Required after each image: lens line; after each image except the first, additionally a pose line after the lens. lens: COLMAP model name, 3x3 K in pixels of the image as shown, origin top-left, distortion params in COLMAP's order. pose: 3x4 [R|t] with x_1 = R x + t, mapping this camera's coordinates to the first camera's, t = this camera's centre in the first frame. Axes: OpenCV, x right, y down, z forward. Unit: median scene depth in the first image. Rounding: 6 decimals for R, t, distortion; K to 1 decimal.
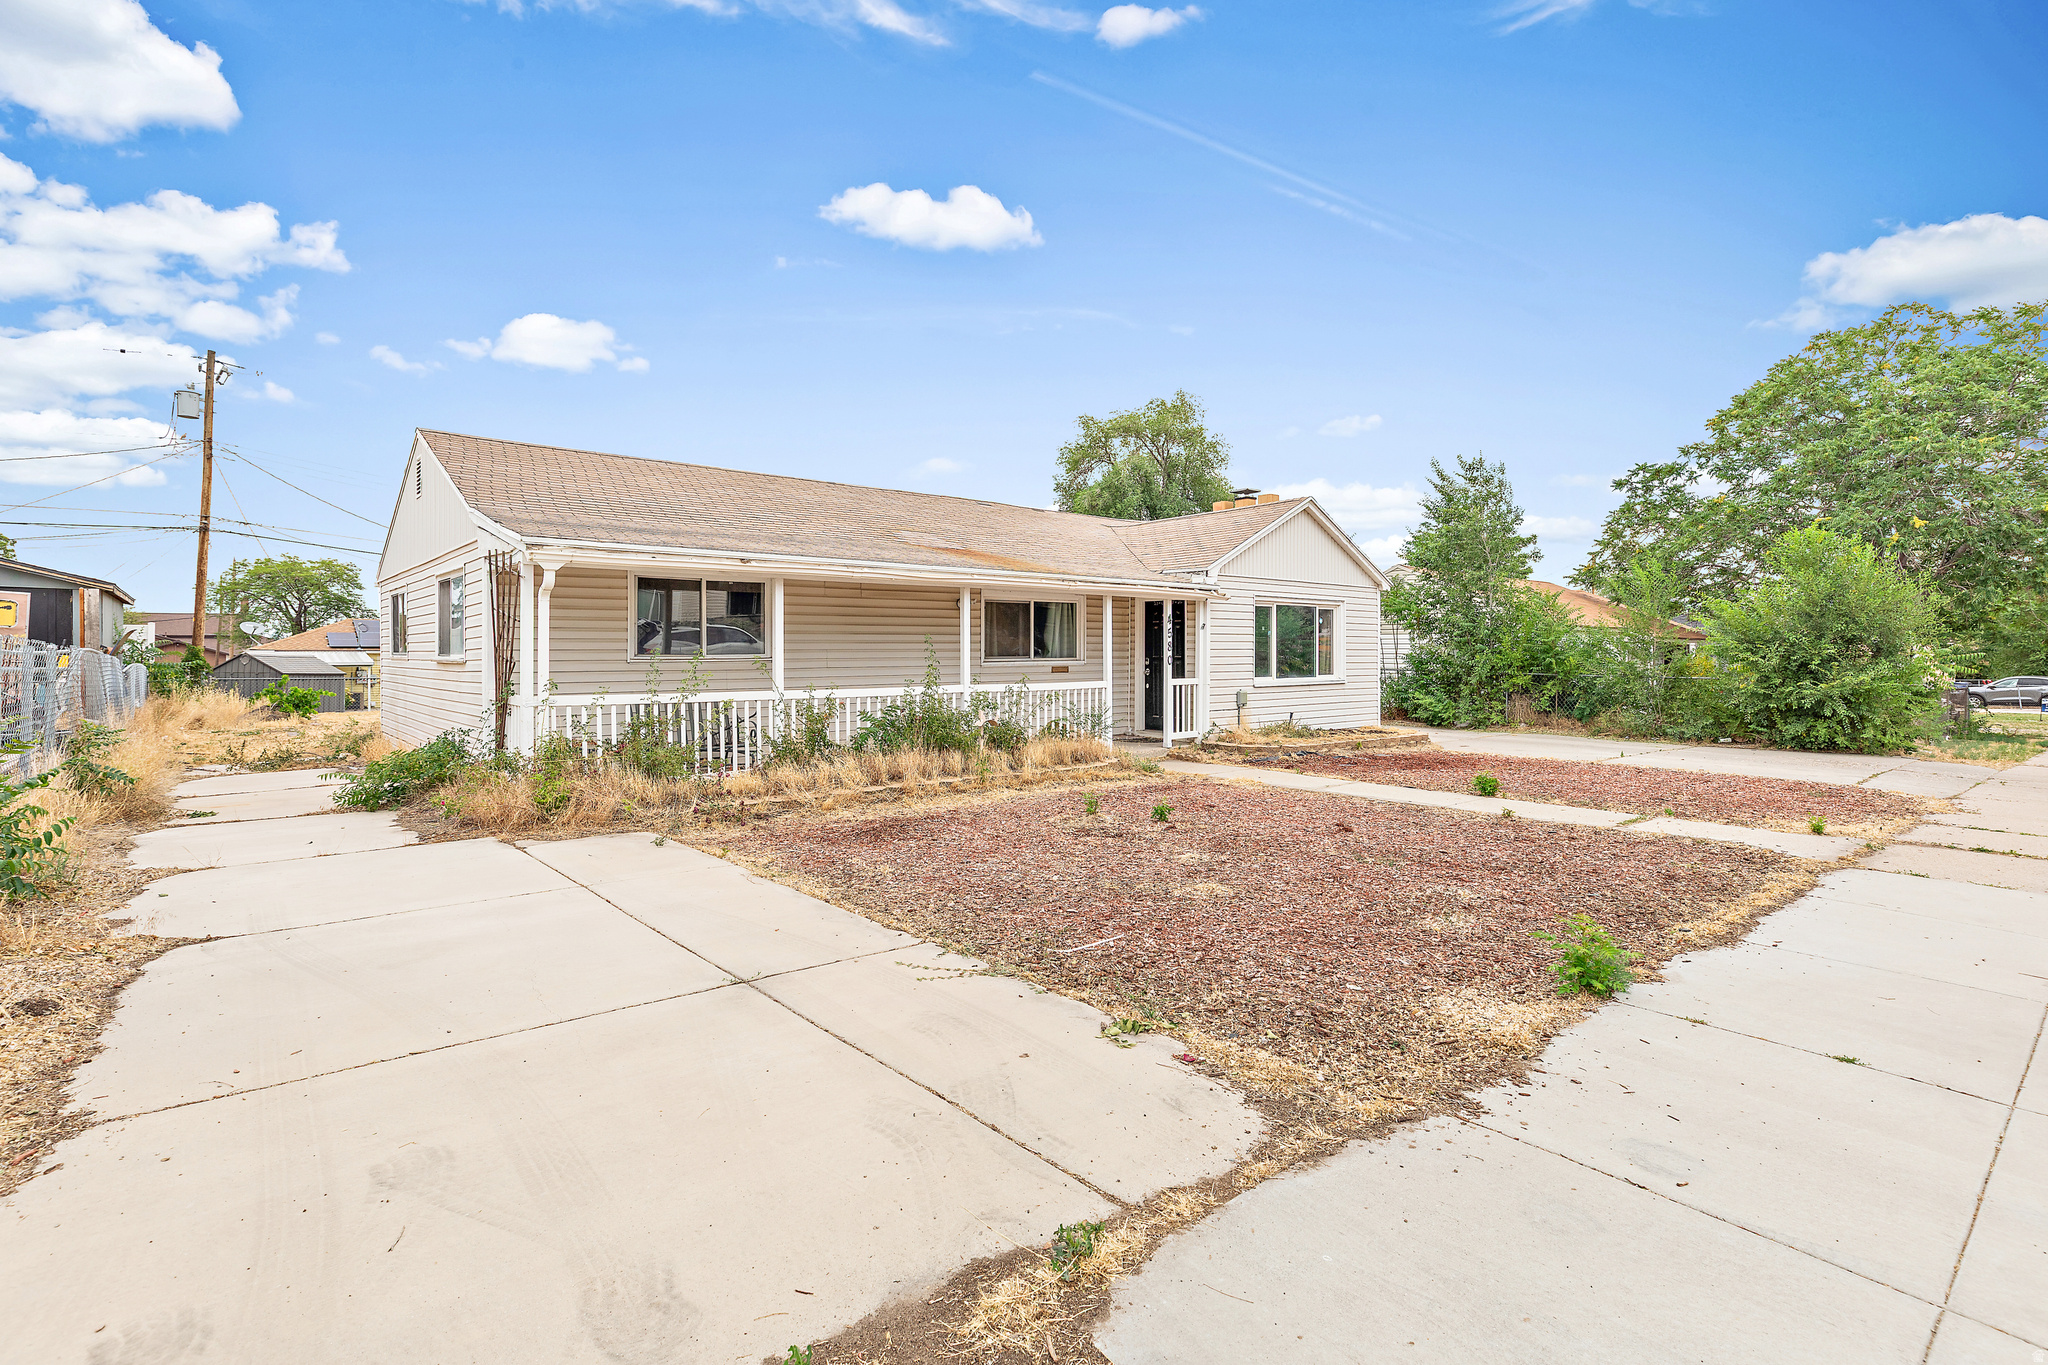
lens RADIAL K [[968.4, 0, 1026.0], [0, 968.4, 668.9], [0, 0, 1]] dist [-0.001240, -0.000564]
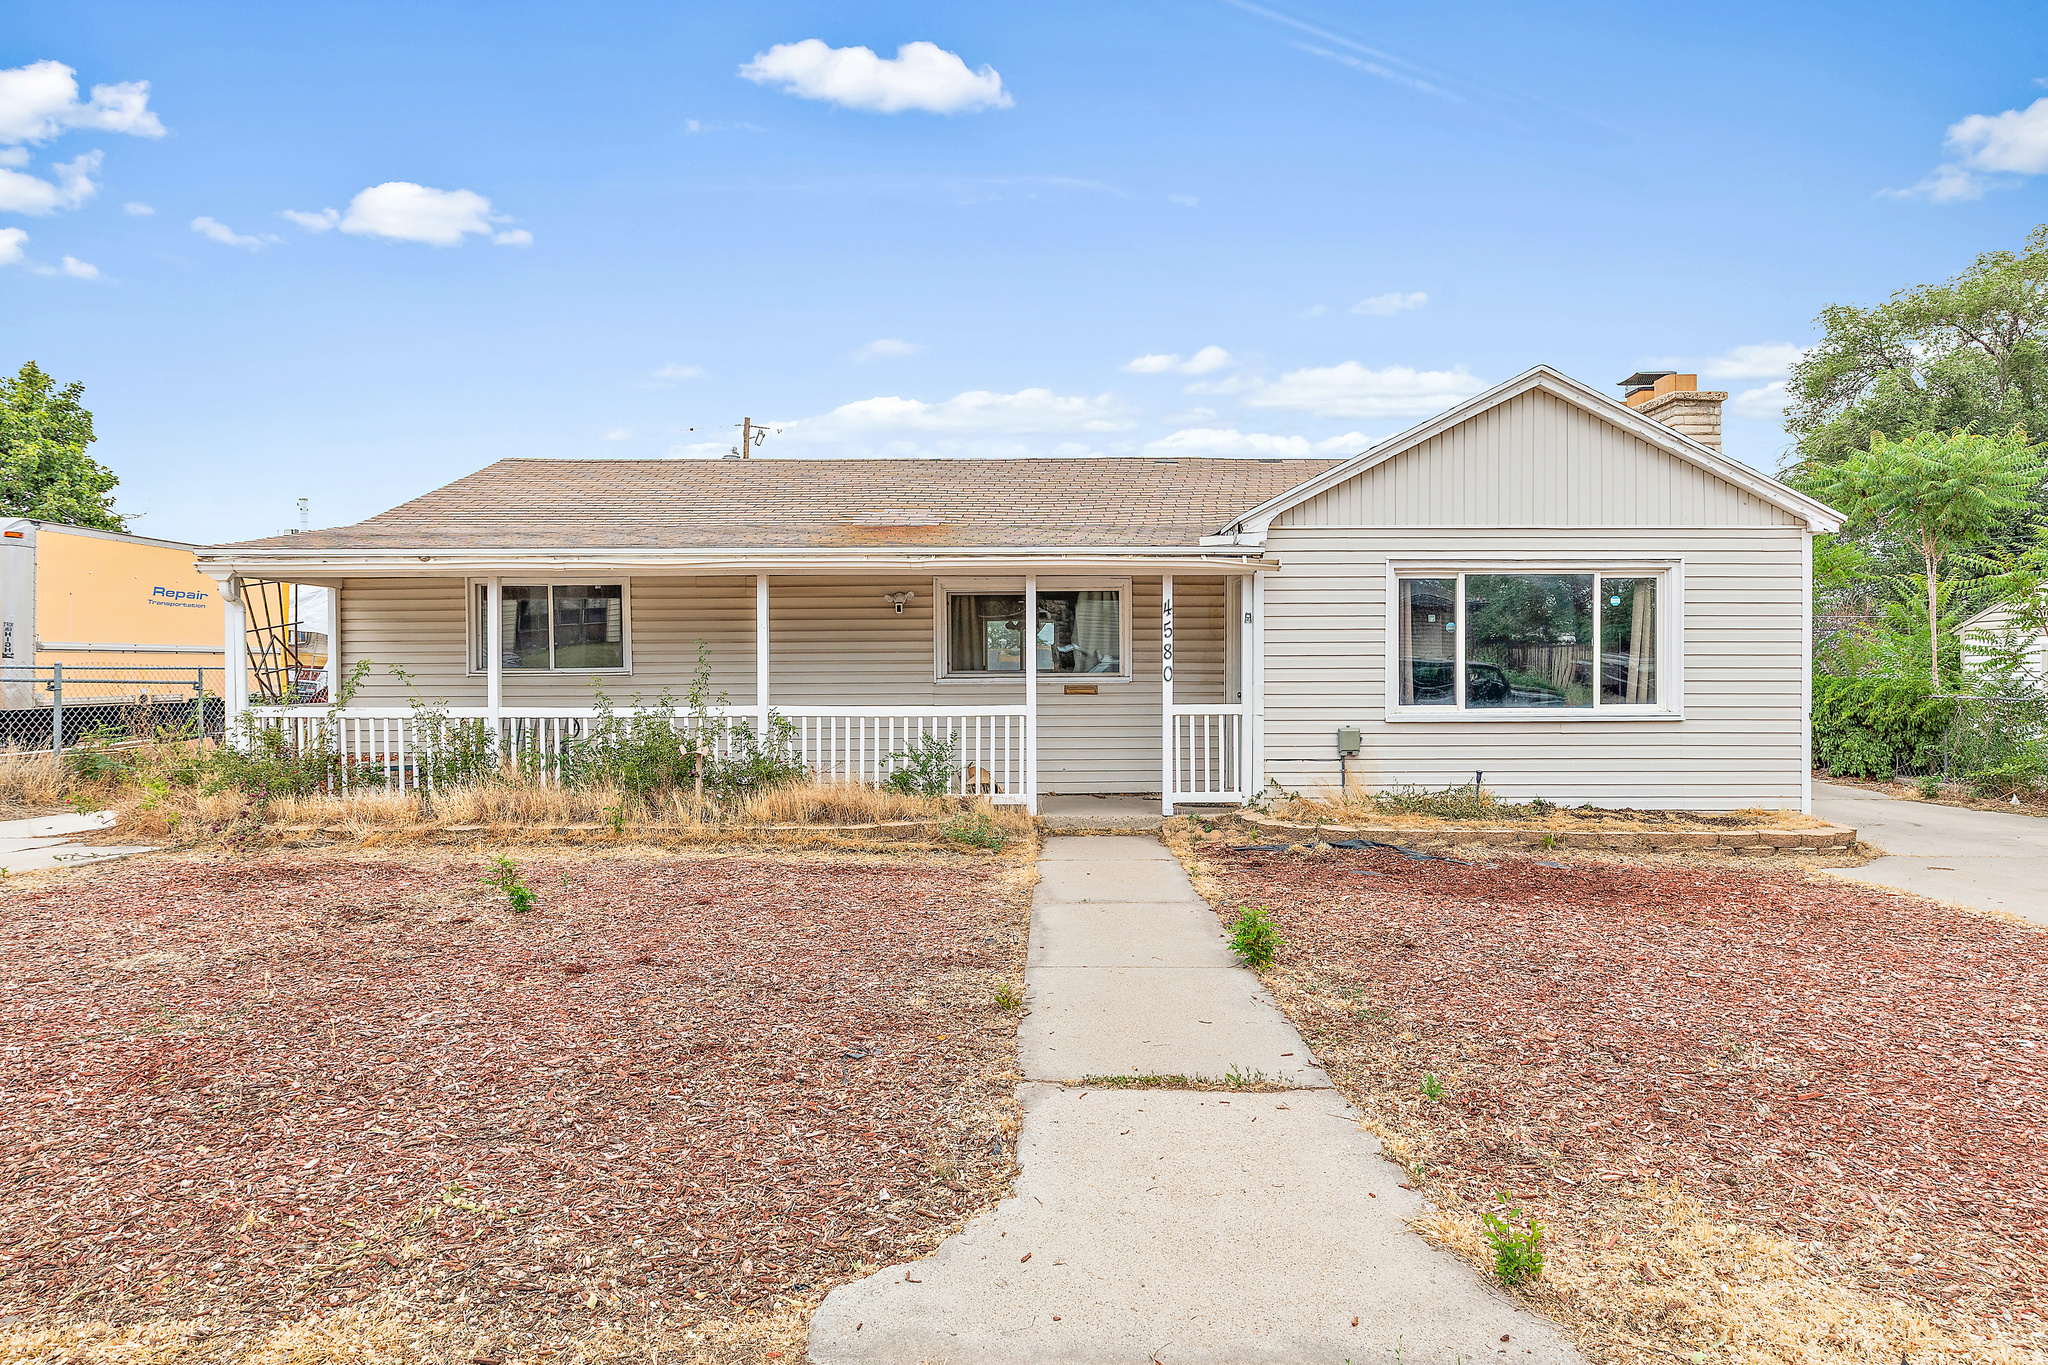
lens RADIAL K [[1070.4, 0, 1024.0], [0, 1070.4, 723.5], [0, 0, 1]] dist [-0.001218, -0.000432]
pose [[0.761077, 0.026393, -0.648125, 0.477569], [-0.008865, 0.999502, 0.030291, 0.002311], [0.648601, -0.017308, 0.760931, 0.383185]]
